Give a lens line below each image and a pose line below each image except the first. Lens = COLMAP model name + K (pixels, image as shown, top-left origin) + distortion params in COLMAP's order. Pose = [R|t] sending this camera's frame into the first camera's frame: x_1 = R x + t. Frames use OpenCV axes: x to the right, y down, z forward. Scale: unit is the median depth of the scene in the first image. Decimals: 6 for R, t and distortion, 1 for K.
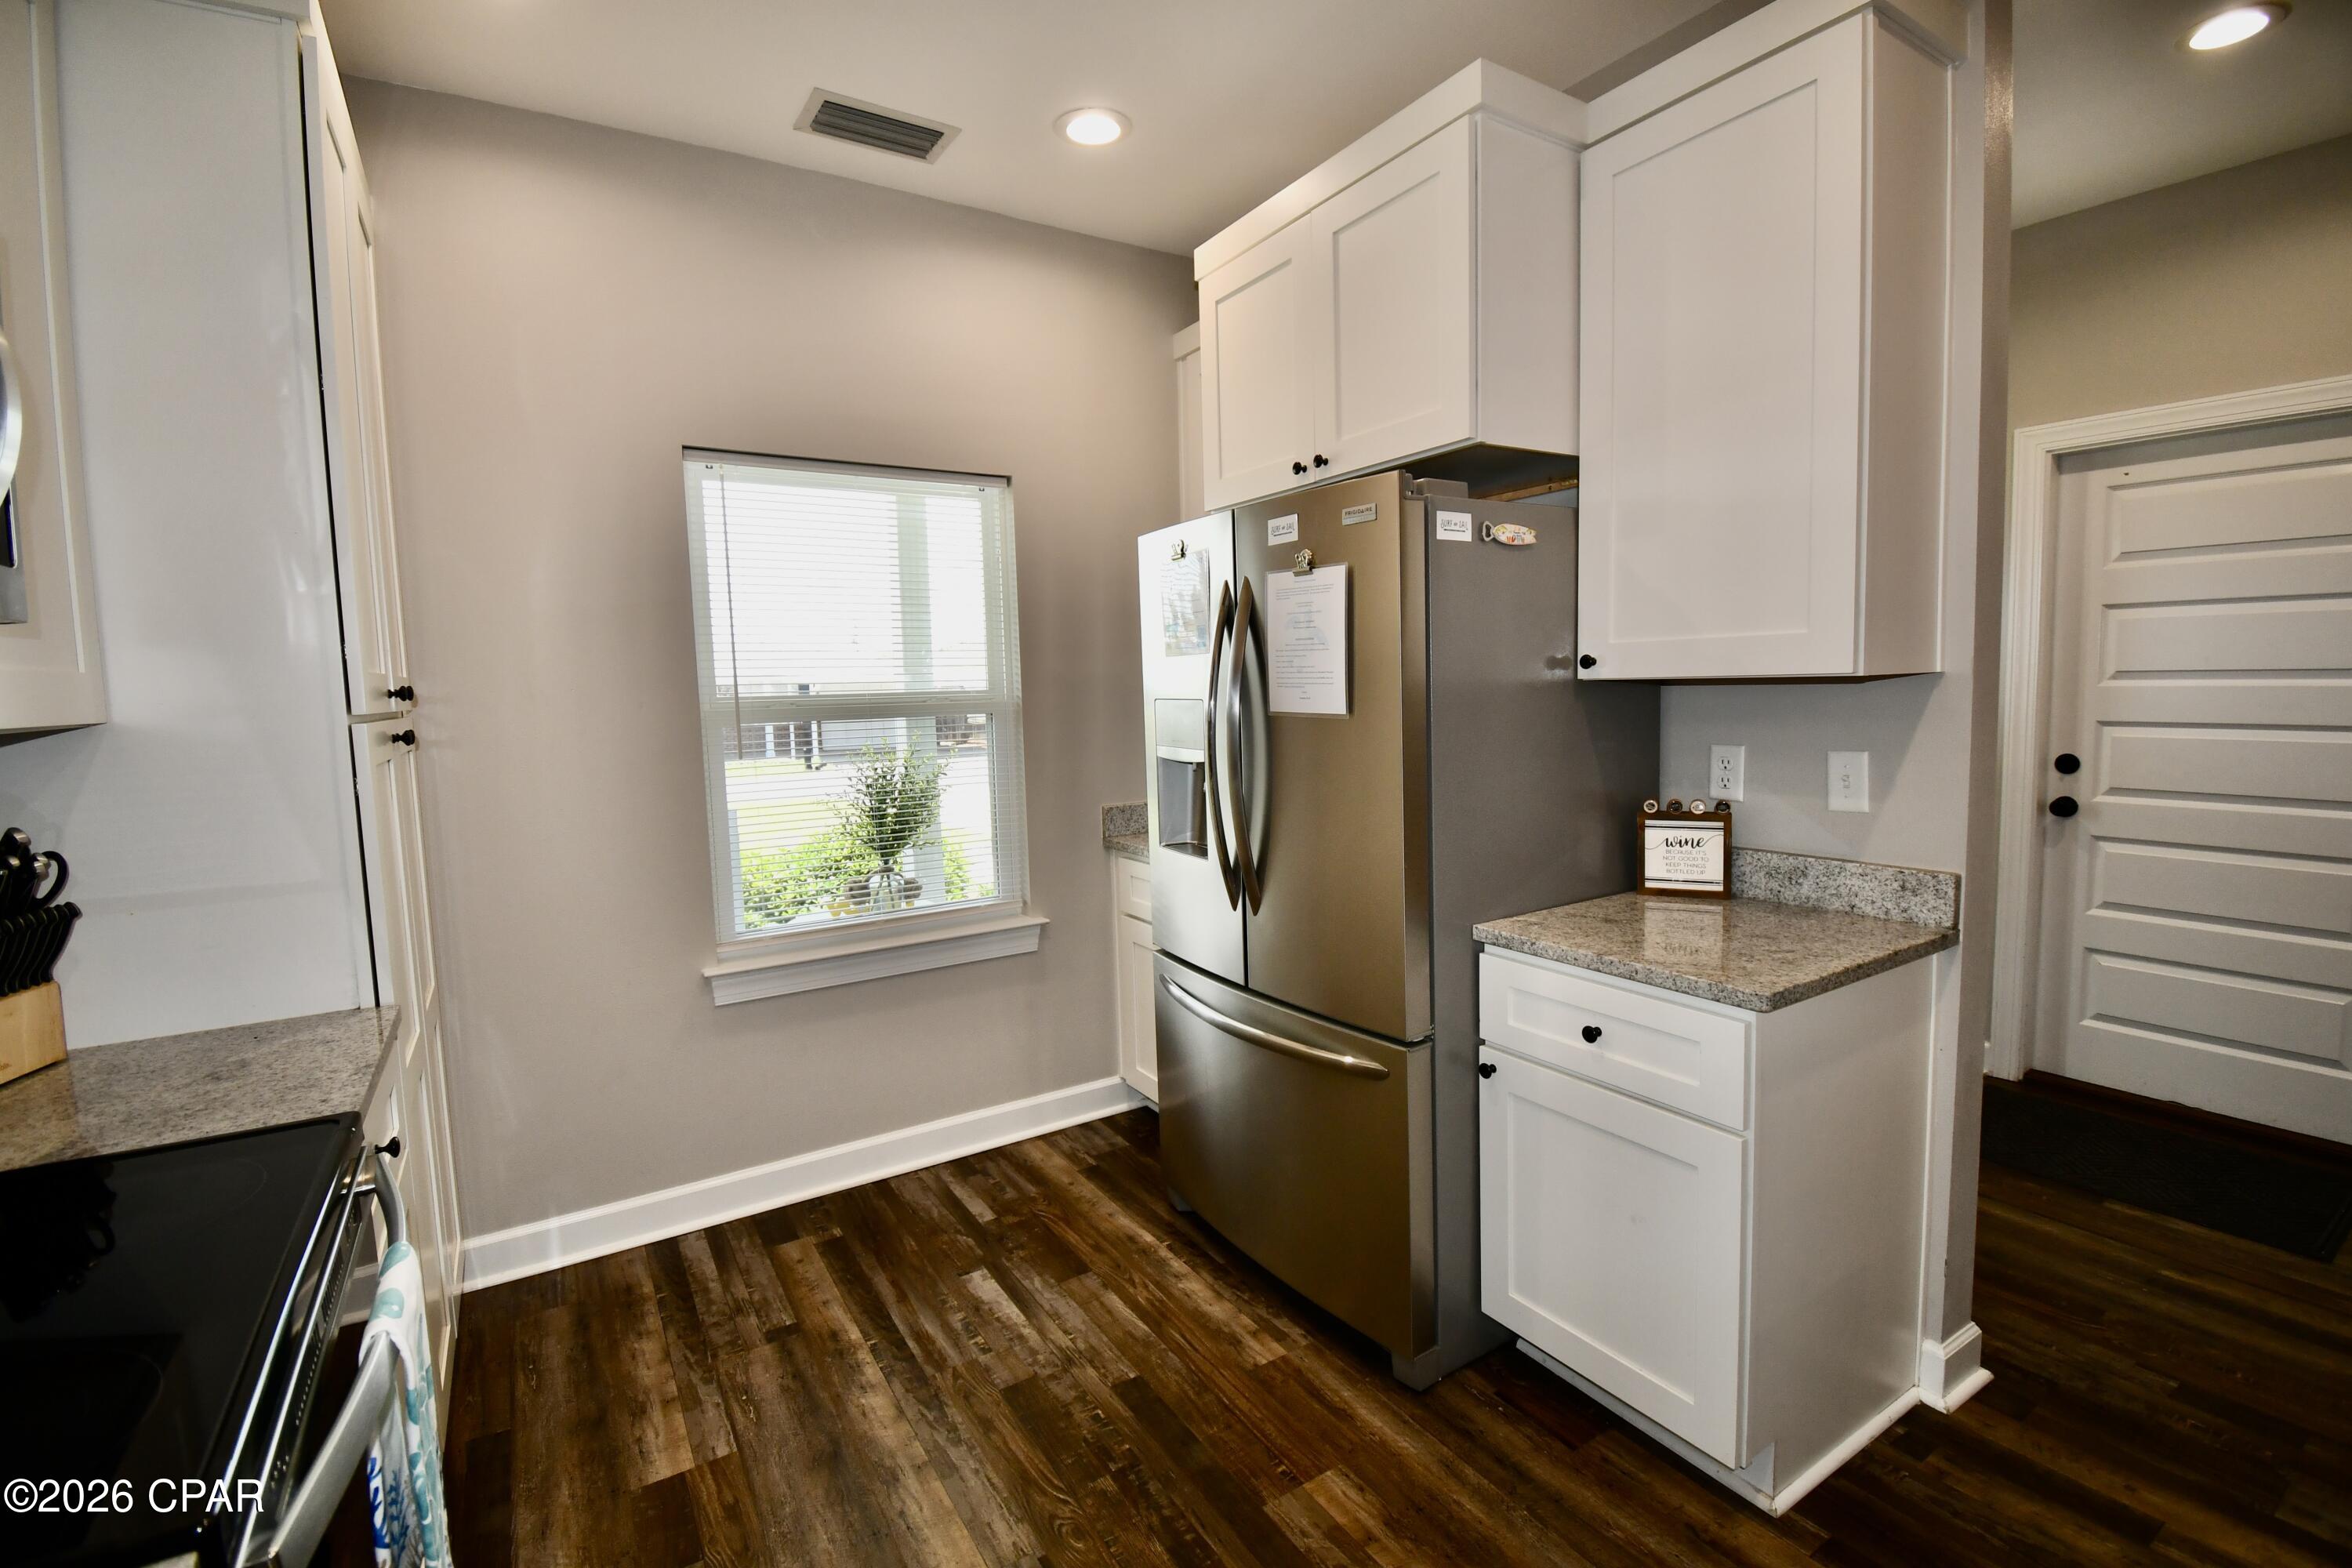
lens RADIAL K [[1034.5, 0, 1175.7], [0, 1034.5, 765.7], [0, 0, 1]] dist [0.023899, -0.025142]
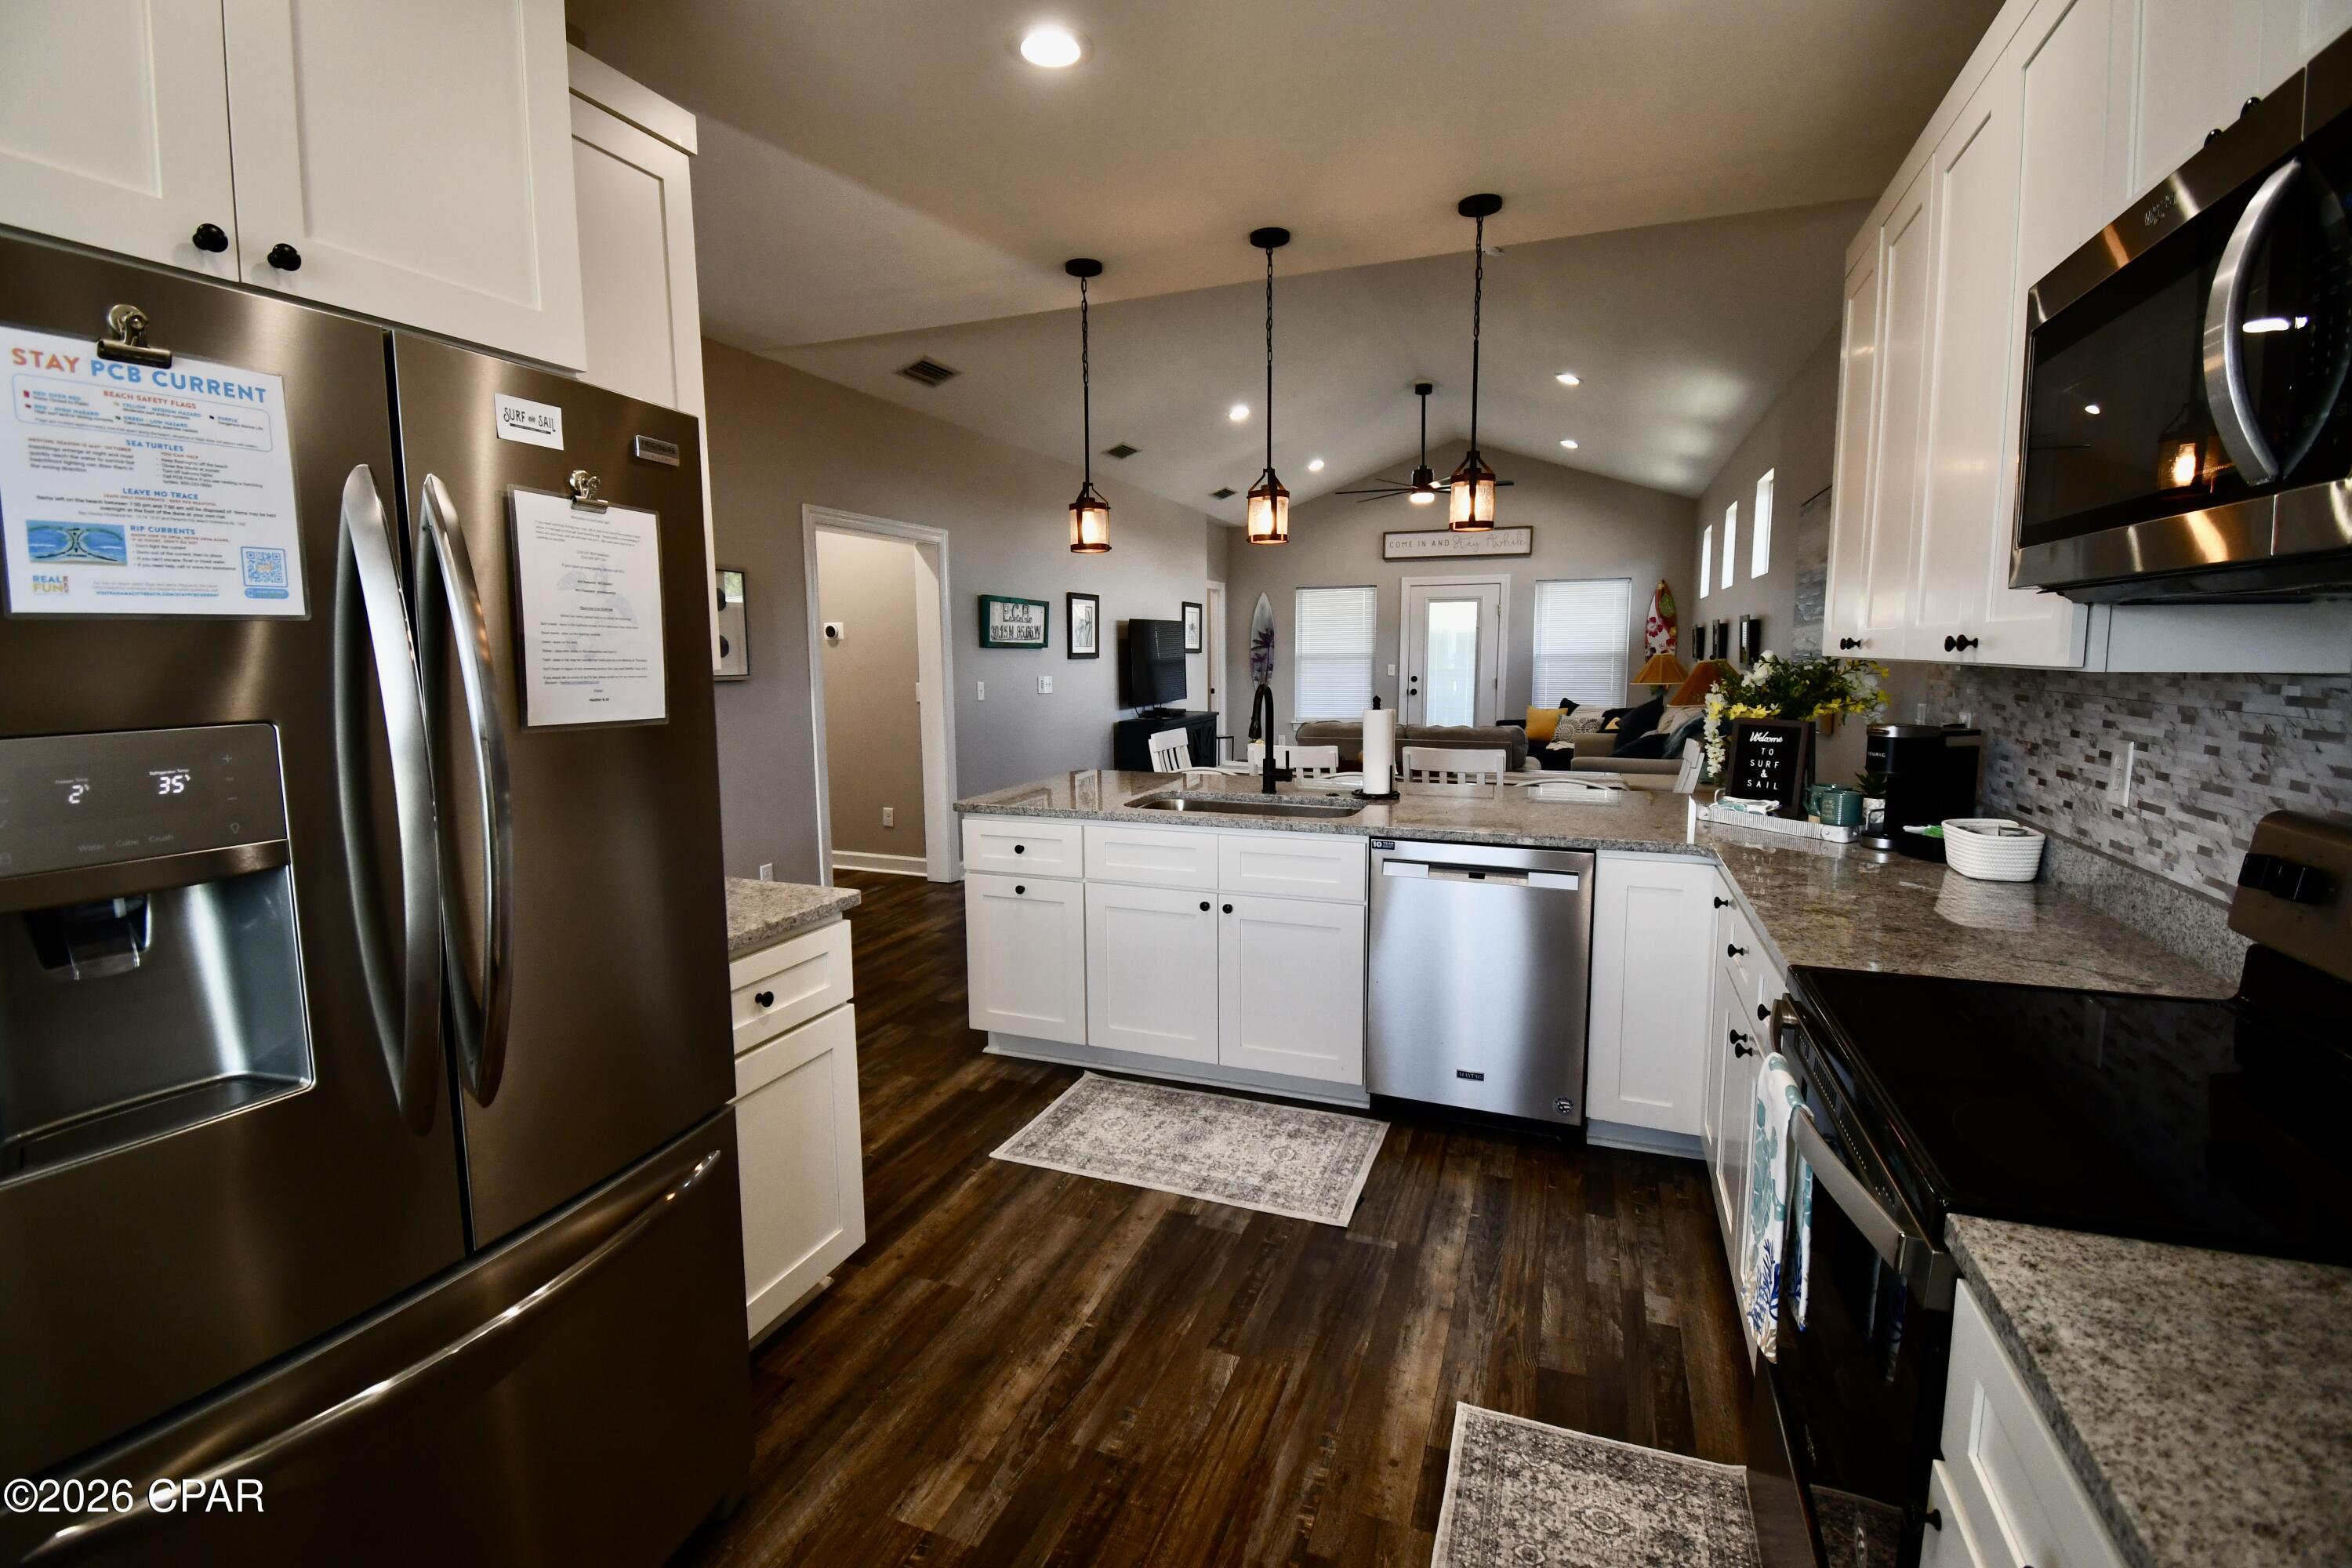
lens RADIAL K [[1034.5, 0, 1175.7], [0, 1034.5, 765.7], [0, 0, 1]] dist [0.023899, -0.025142]
pose [[-0.596189, -0.054903, 0.800964, -0.645978], [0.089493, 0.986897, 0.134260, -0.081961], [-0.797840, 0.151725, -0.583464, 1.136952]]
